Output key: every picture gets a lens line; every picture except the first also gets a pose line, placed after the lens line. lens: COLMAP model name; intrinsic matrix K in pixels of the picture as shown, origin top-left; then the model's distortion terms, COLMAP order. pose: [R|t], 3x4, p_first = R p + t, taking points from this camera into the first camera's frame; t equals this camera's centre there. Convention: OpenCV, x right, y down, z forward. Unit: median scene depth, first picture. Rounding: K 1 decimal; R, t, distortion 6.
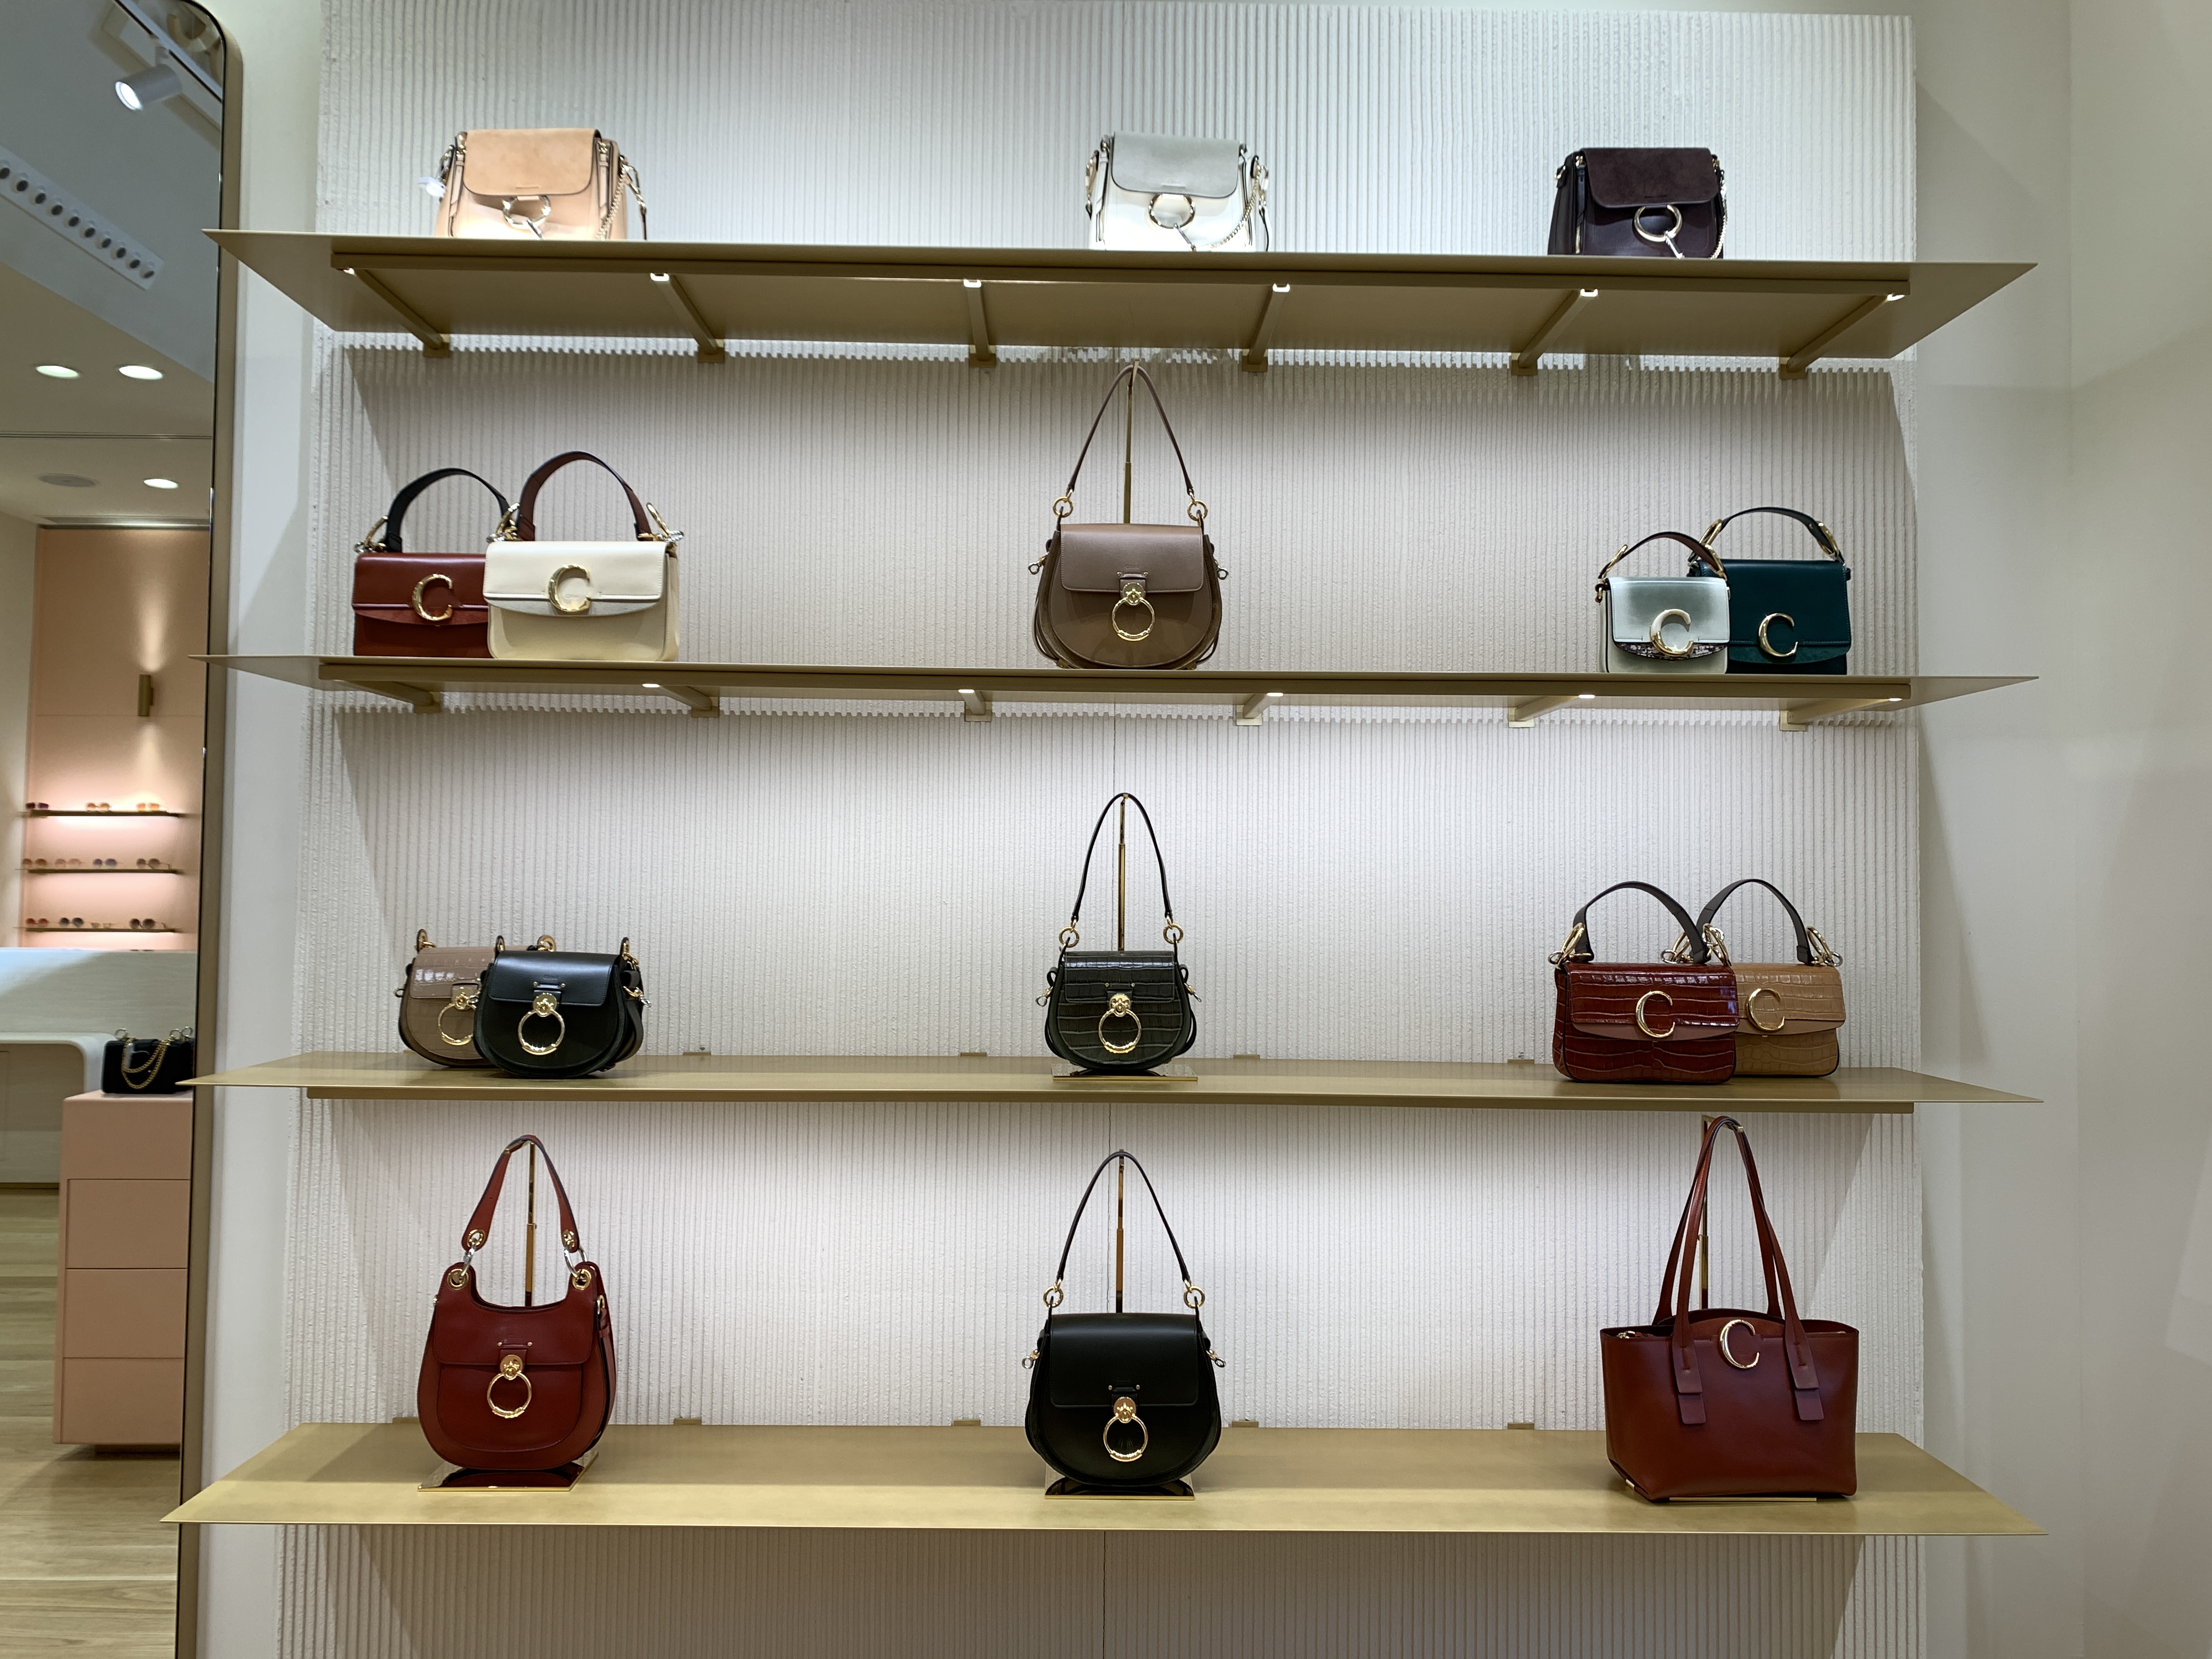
lens RADIAL K [[1690.8, 0, 1103.9], [0, 1690.8, 809.6], [0, 0, 1]] dist [0.028367, -0.021966]
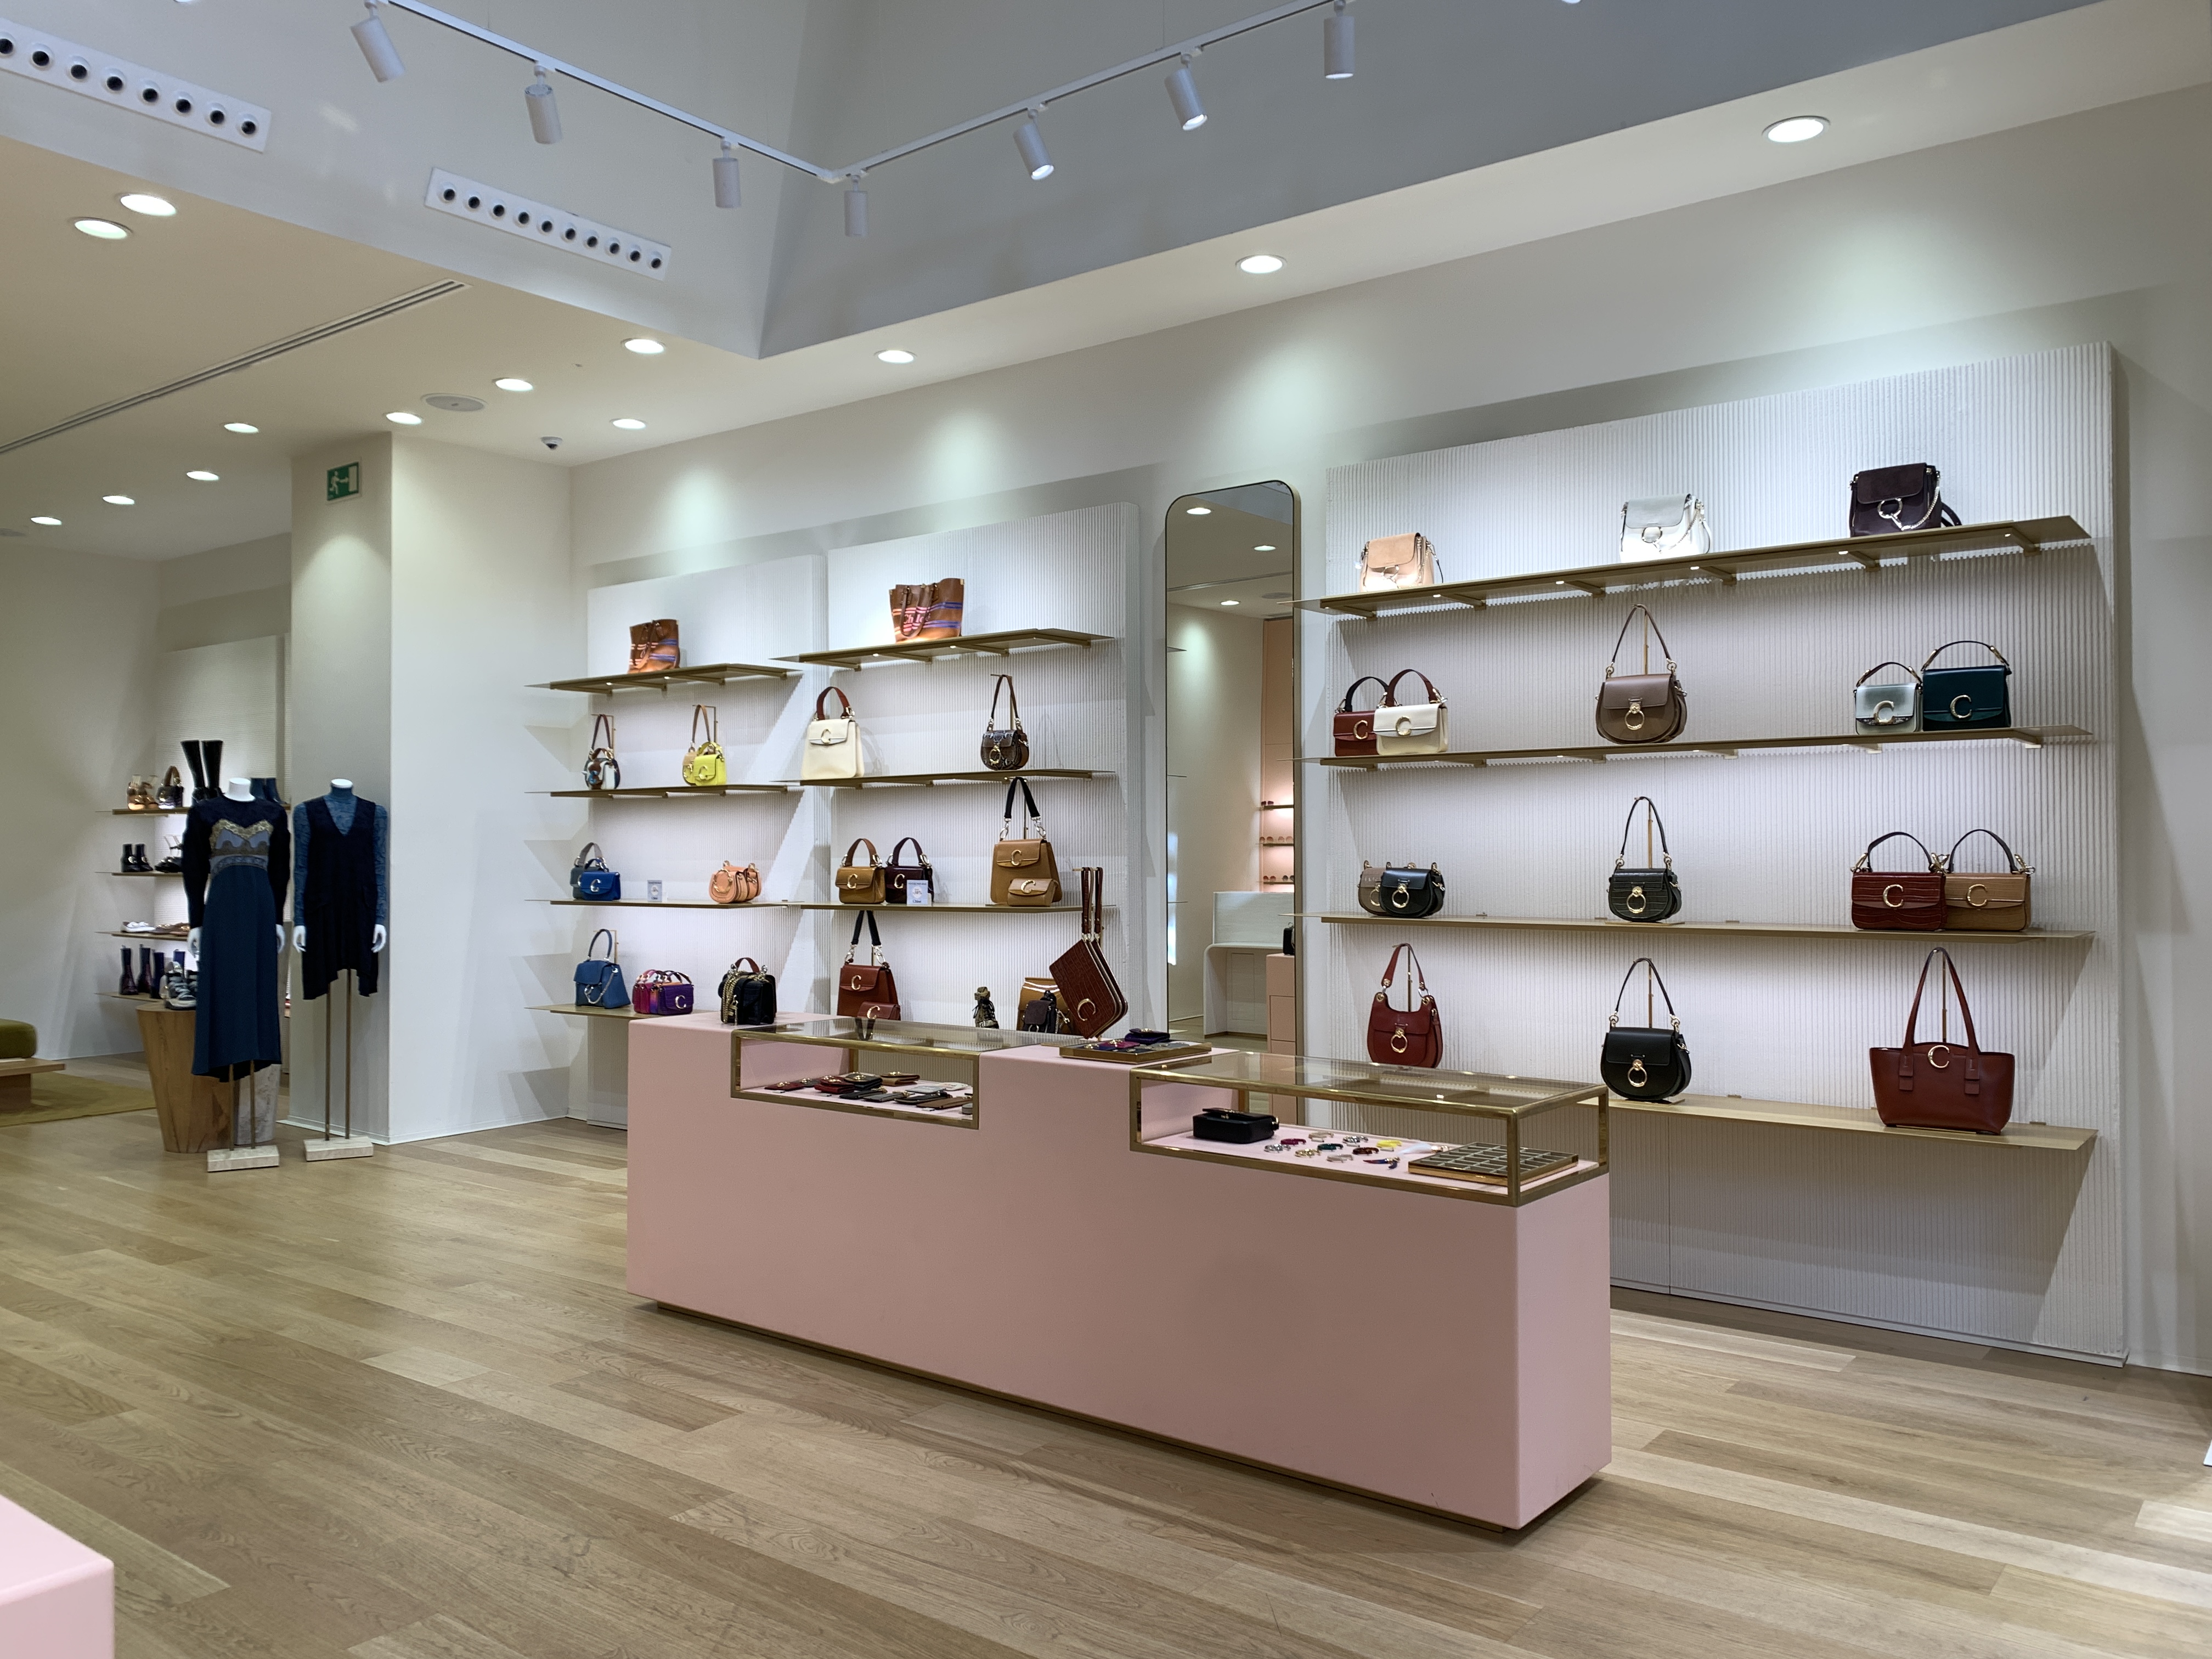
lens RADIAL K [[1690.8, 0, 1077.4], [0, 1690.8, 828.5], [0, 0, 1]] dist [0.028367, -0.021966]
pose [[0.774429, -0.021535, -0.632295, 0.778982], [0.038888, 0.999151, 0.013599, -0.025224], [0.631465, -0.035120, 0.774609, -1.101301]]
